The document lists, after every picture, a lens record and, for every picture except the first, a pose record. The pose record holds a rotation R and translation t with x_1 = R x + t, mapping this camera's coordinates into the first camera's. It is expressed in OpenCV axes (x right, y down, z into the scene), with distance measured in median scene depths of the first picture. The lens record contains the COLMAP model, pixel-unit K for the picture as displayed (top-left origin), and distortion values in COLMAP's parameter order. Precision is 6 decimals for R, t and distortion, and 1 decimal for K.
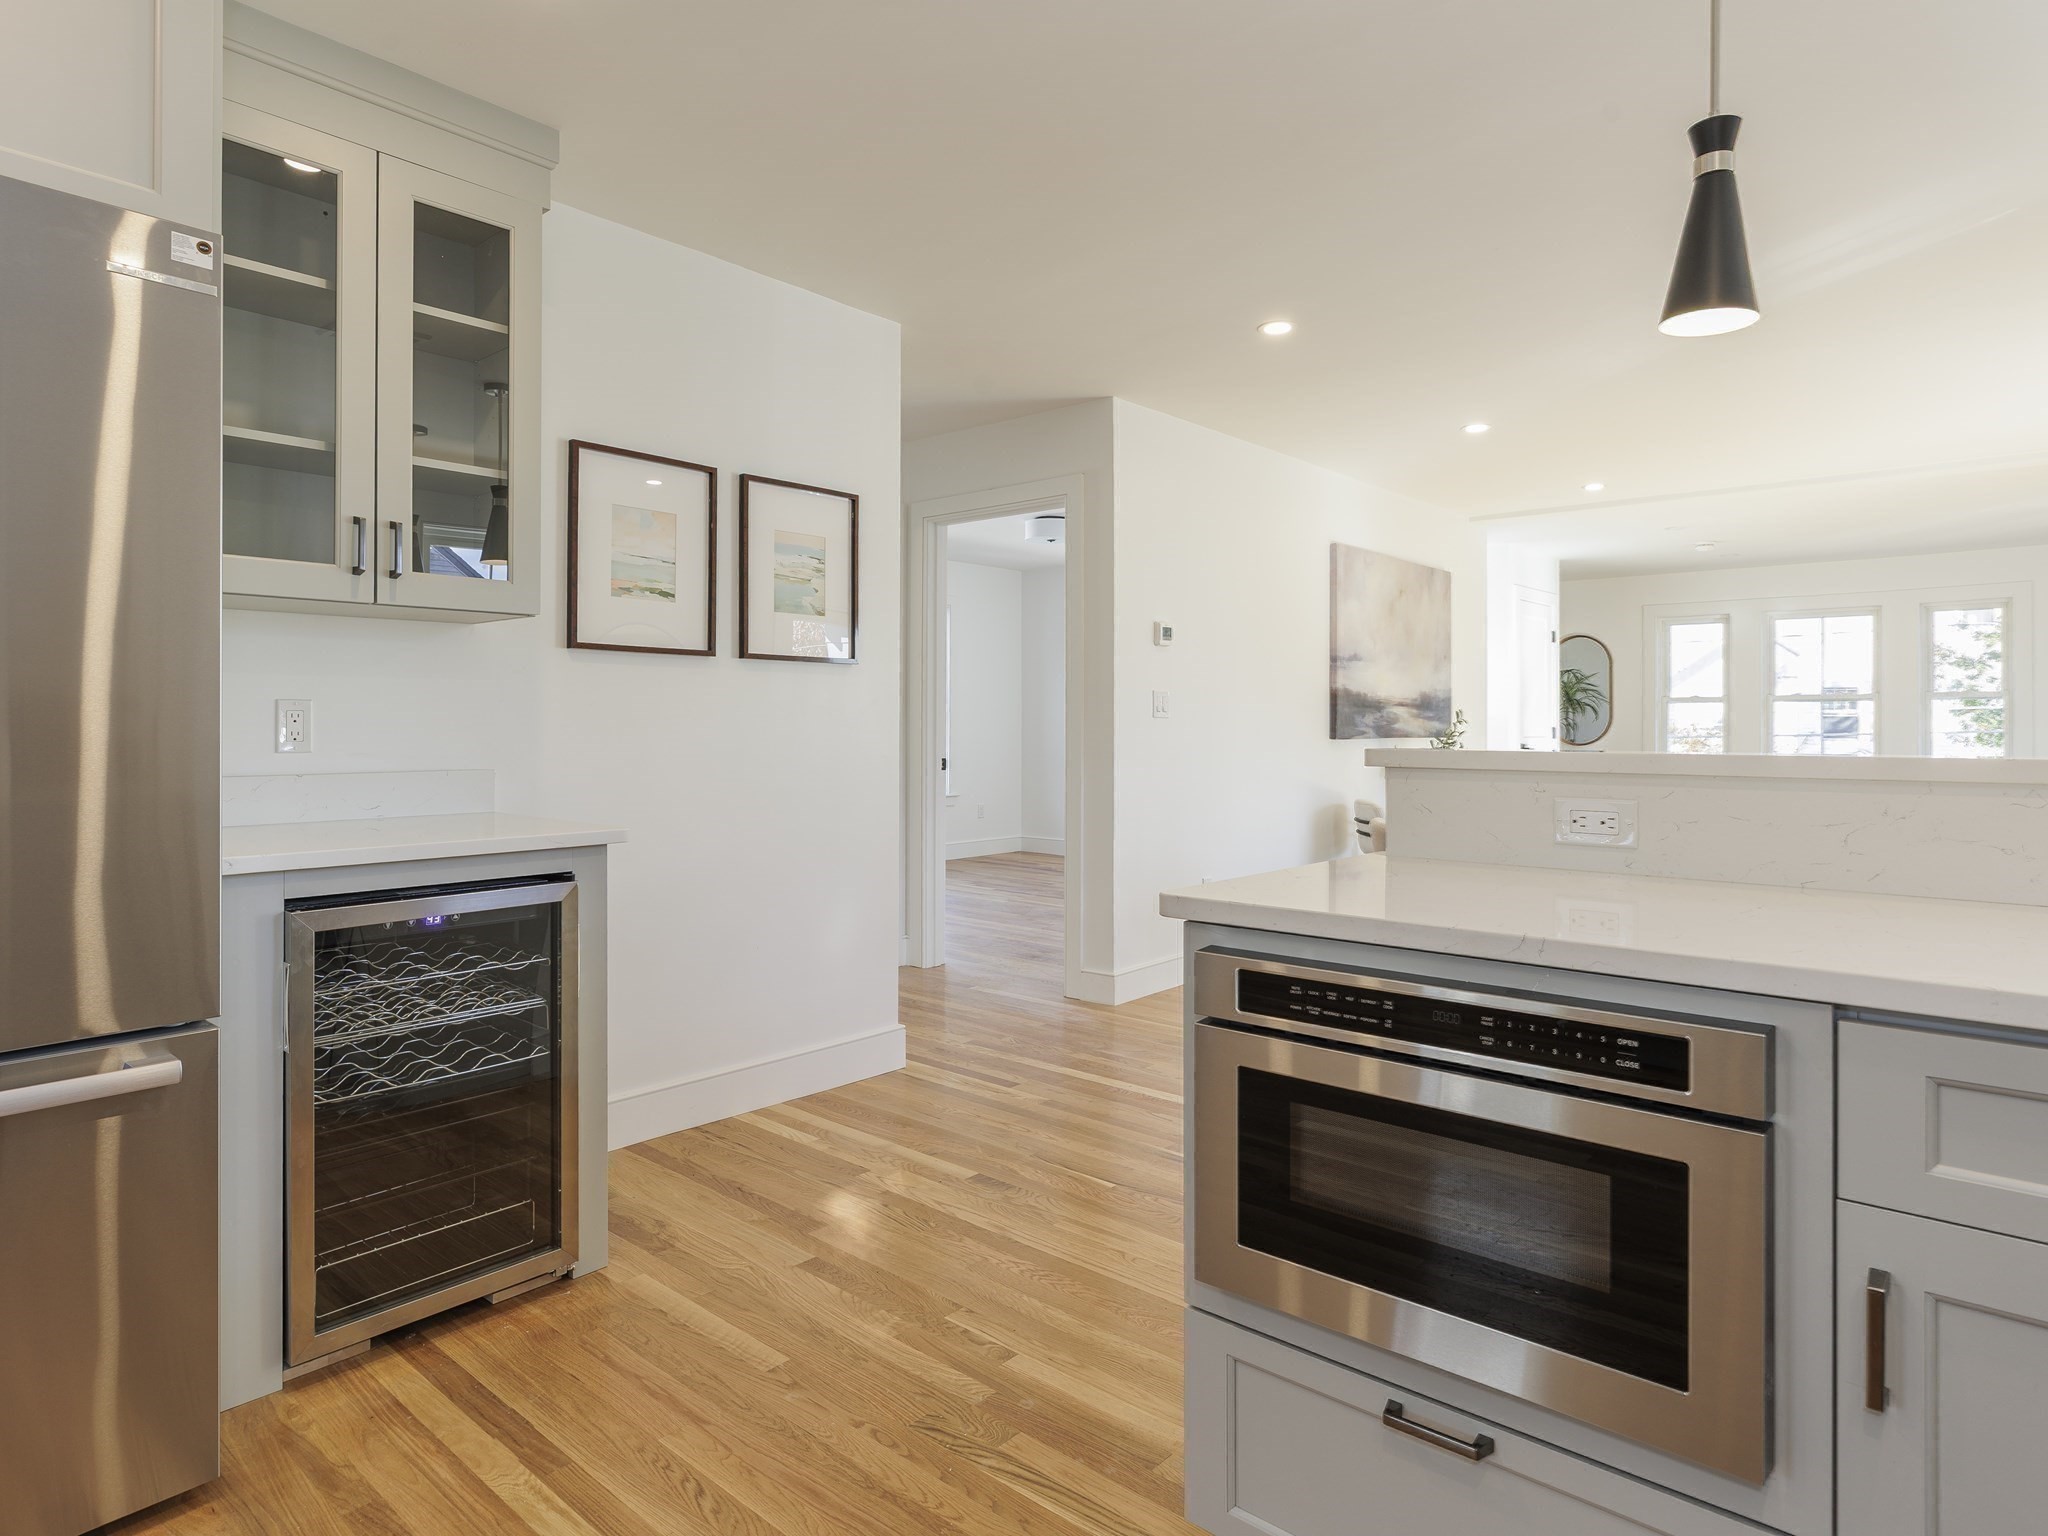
lens RADIAL K [[1178.2, 0, 1012.7], [0, 1178.2, 724.7], [0, 0, 1]] dist [-0.000554, -0.000301]
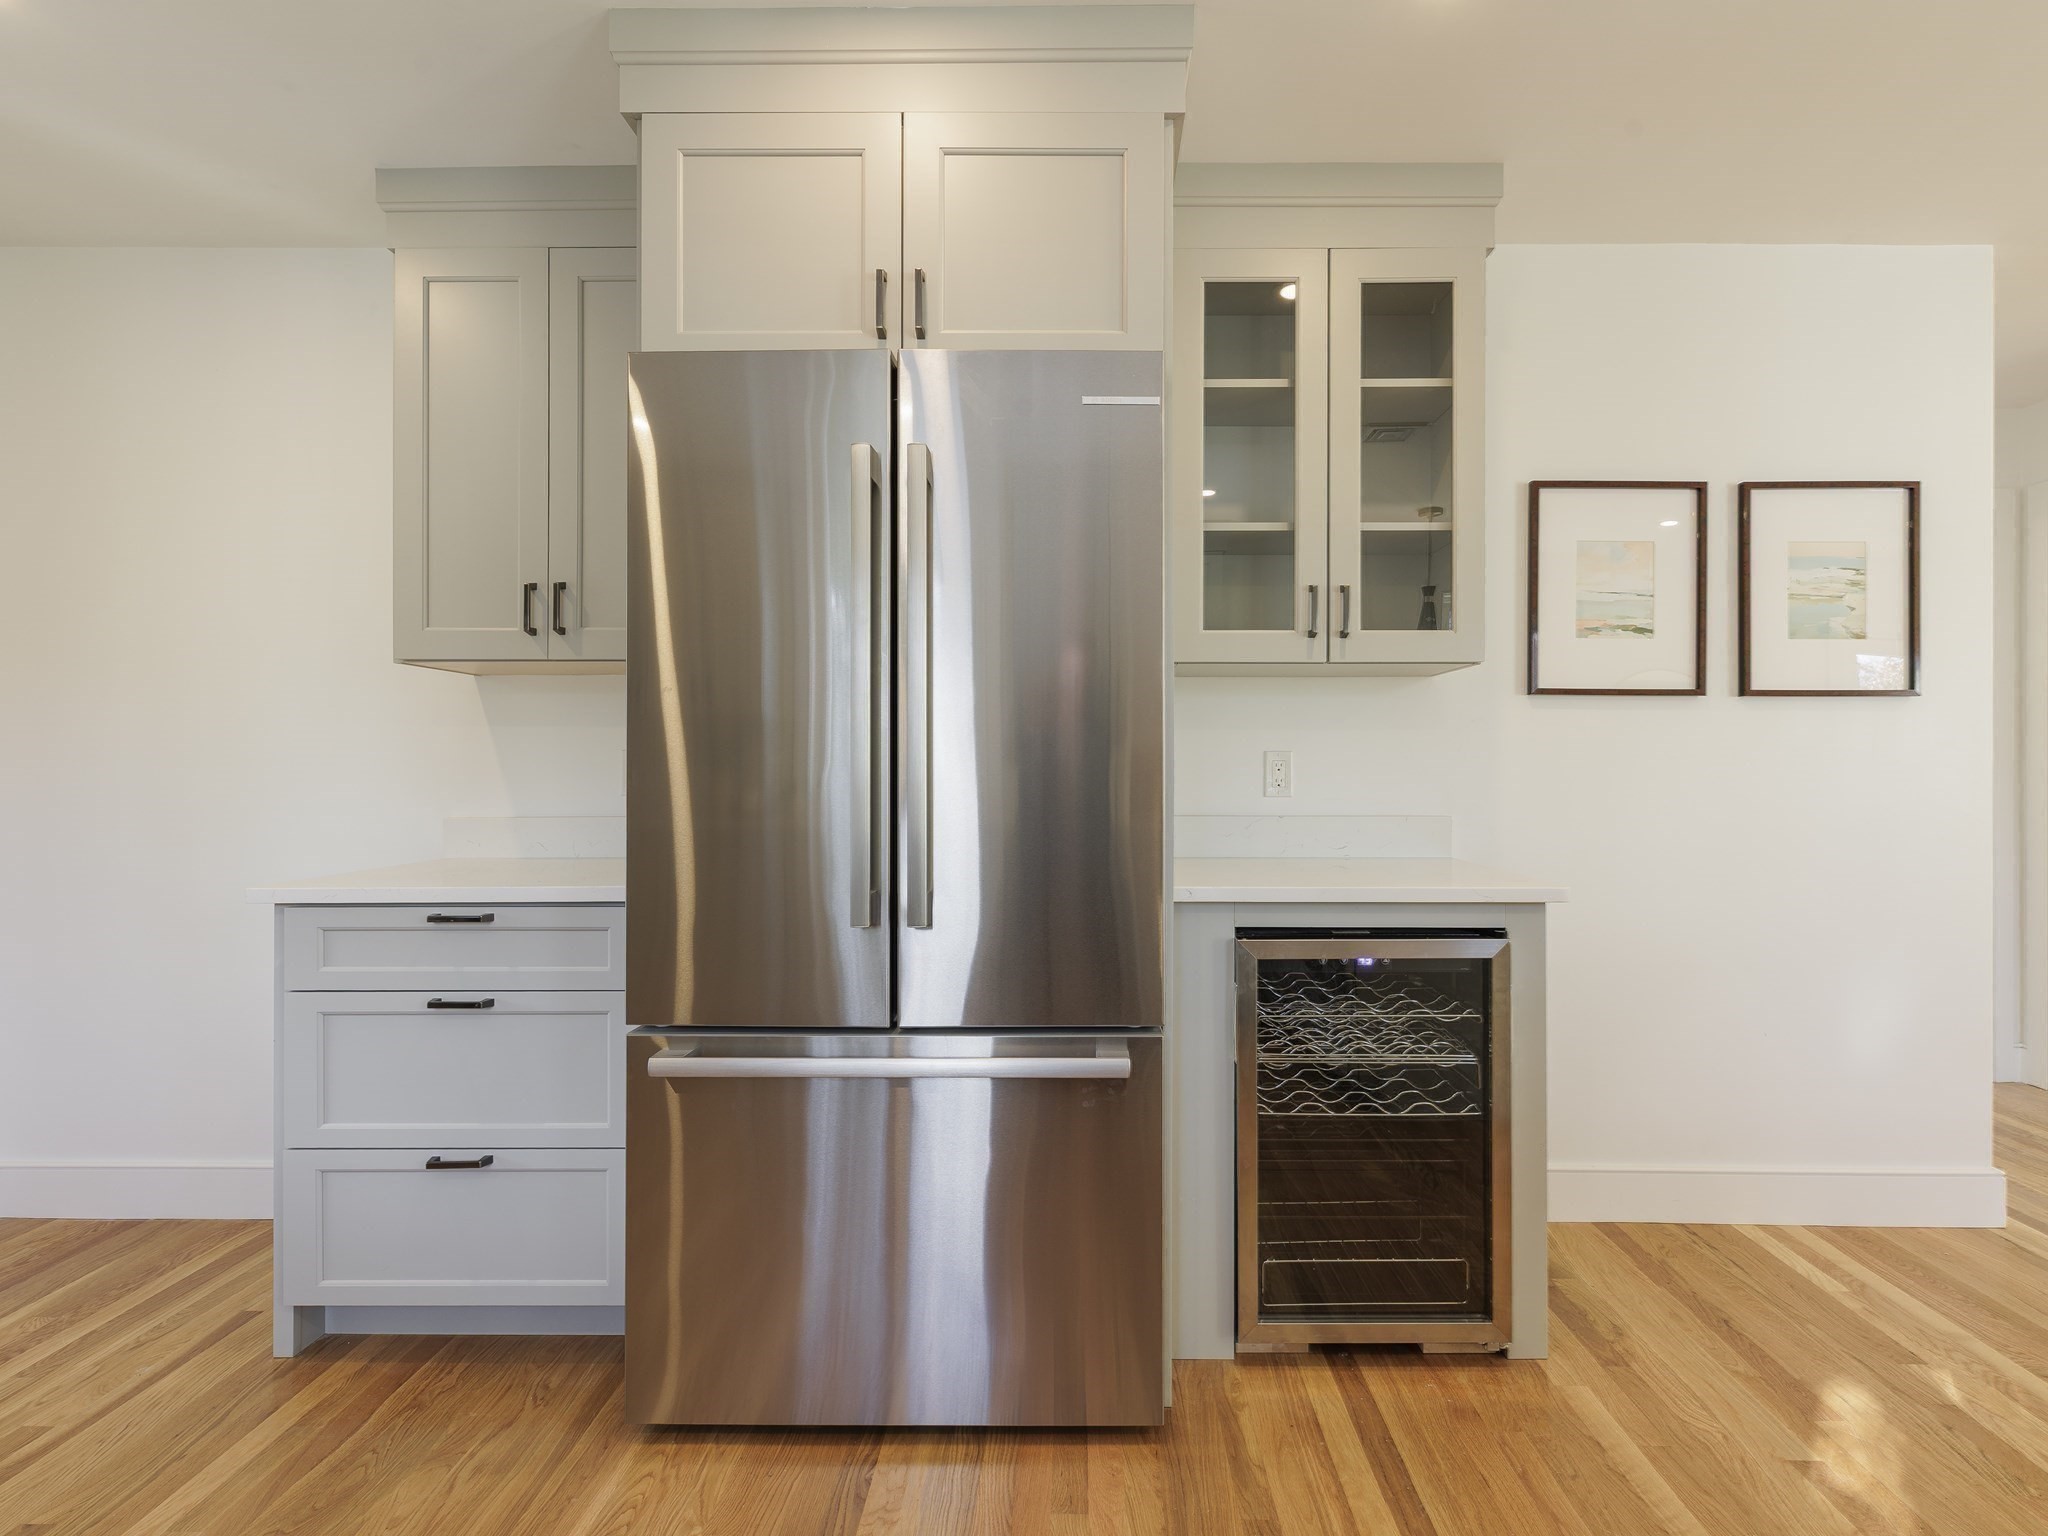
lens RADIAL K [[1026.9, 0, 1071.3], [0, 1026.9, 765.3], [0, 0, 1]] dist [0.000404, 0.000513]
pose [[0.657844, -0.003863, -0.753144, 0.019379], [-0.000216, 0.999986, -0.005317, -0.002064], [0.753154, 0.003660, 0.657834, 0.187104]]
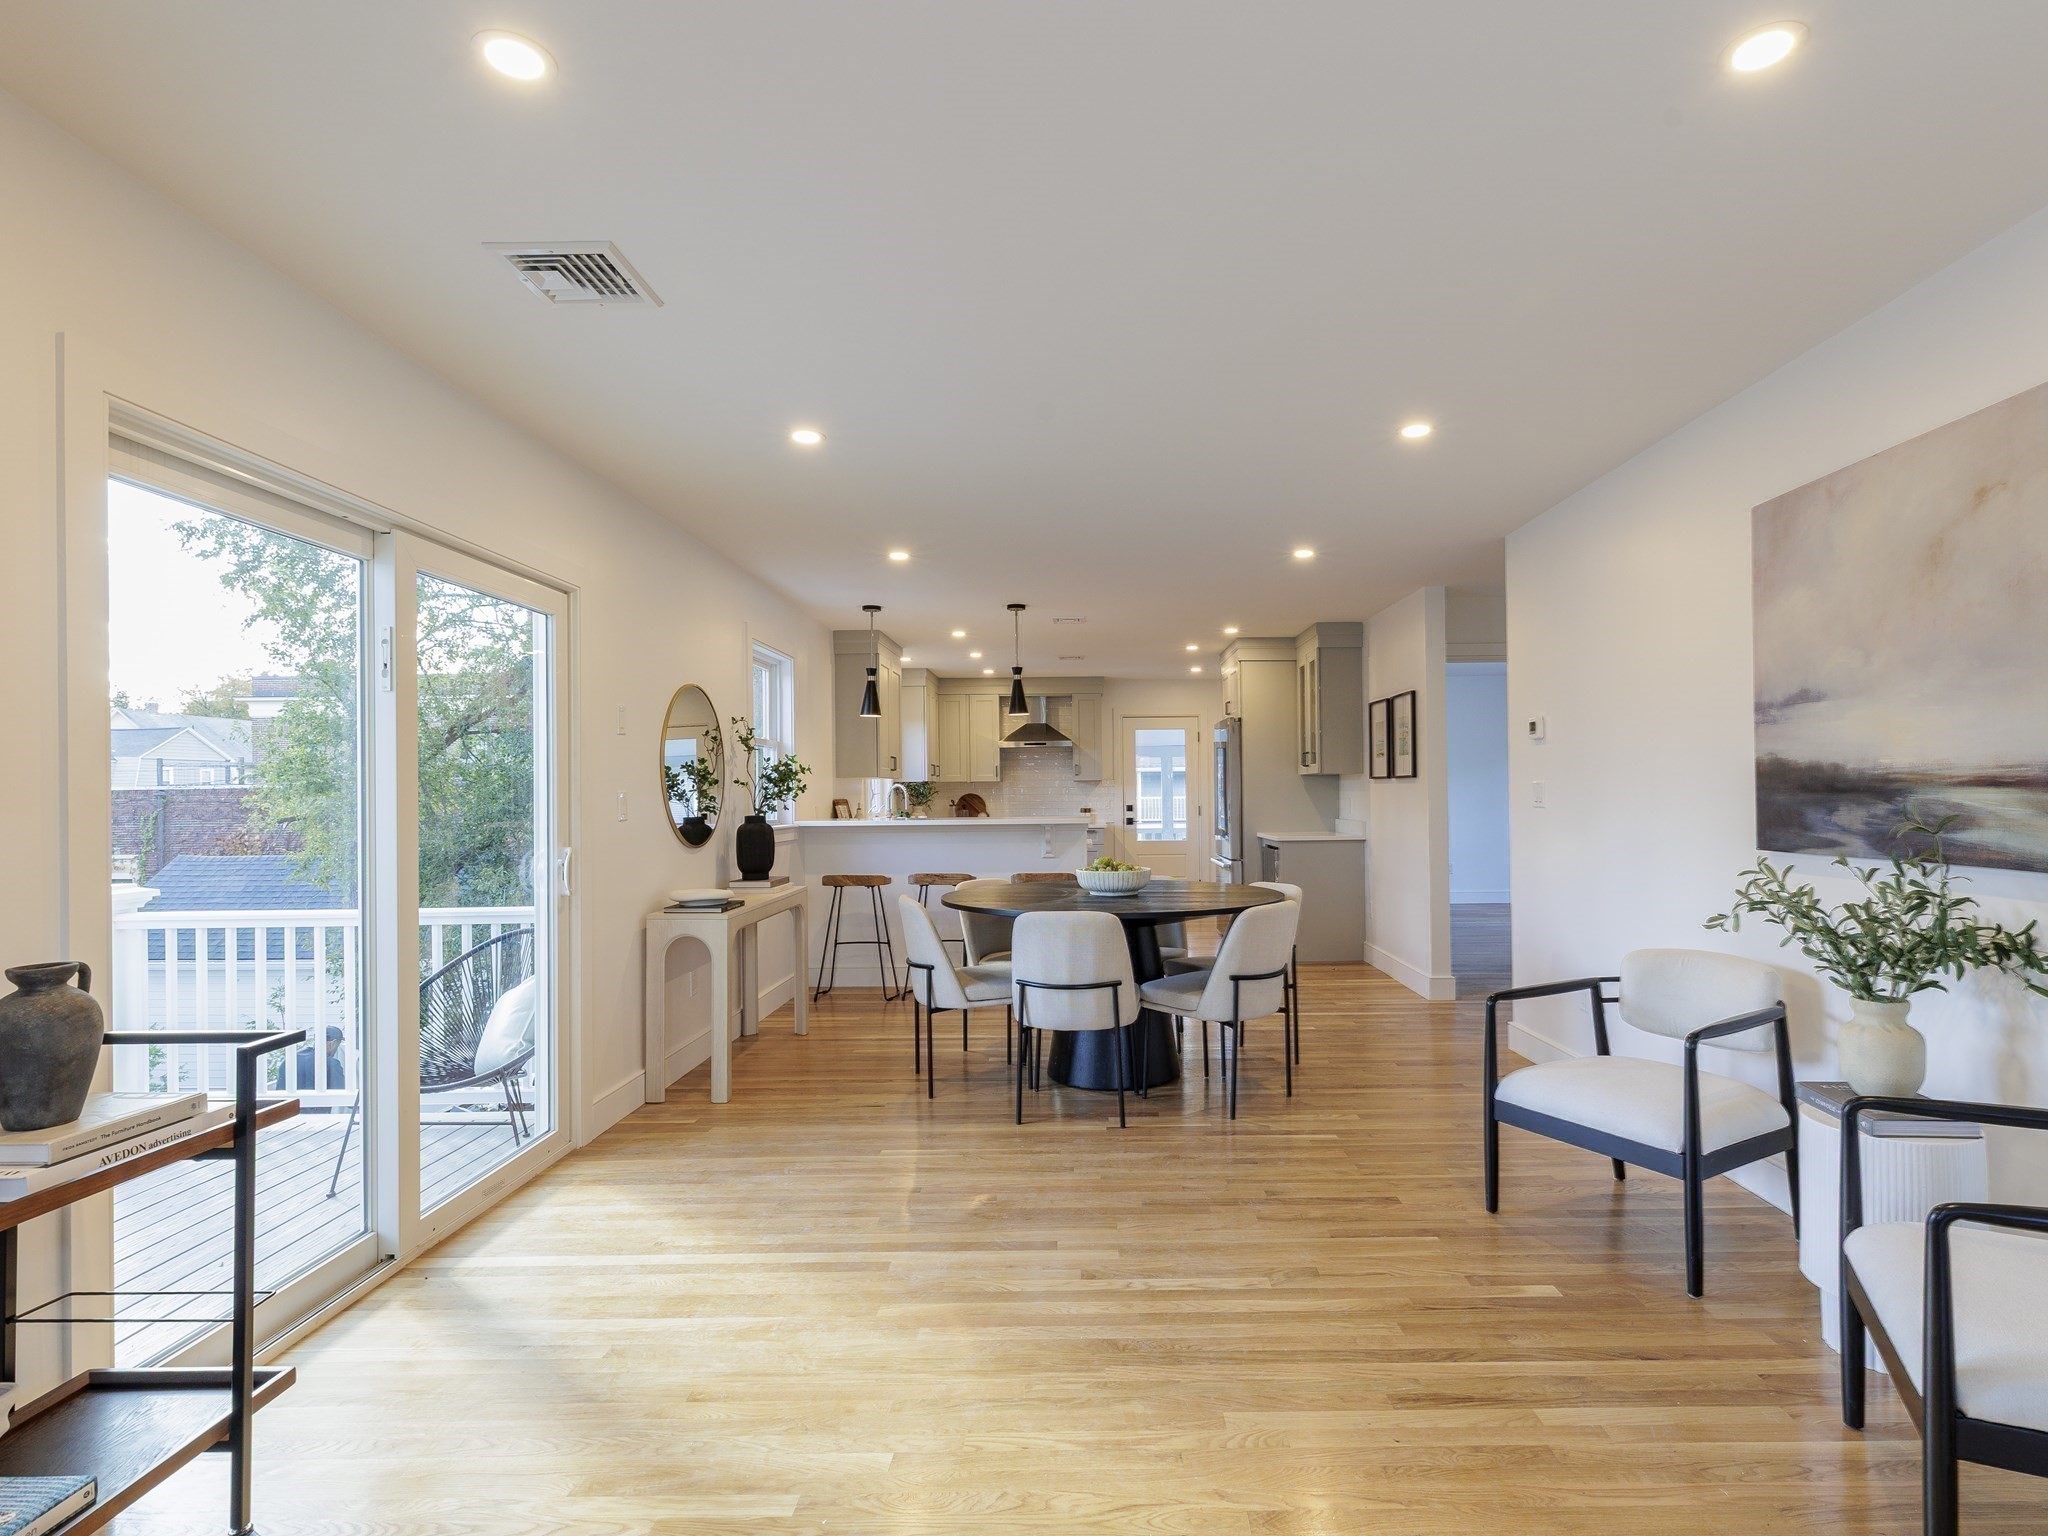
lens RADIAL K [[1037.0, 0, 1017.8], [0, 1037.0, 781.7], [0, 0, 1]] dist [0.000218, 0.000396]
pose [[-0.784046, -0.000638, -0.620703, 2.210650], [0.009010, 0.999882, -0.012409, -0.044562], [0.620638, -0.015322, -0.783948, 2.963476]]
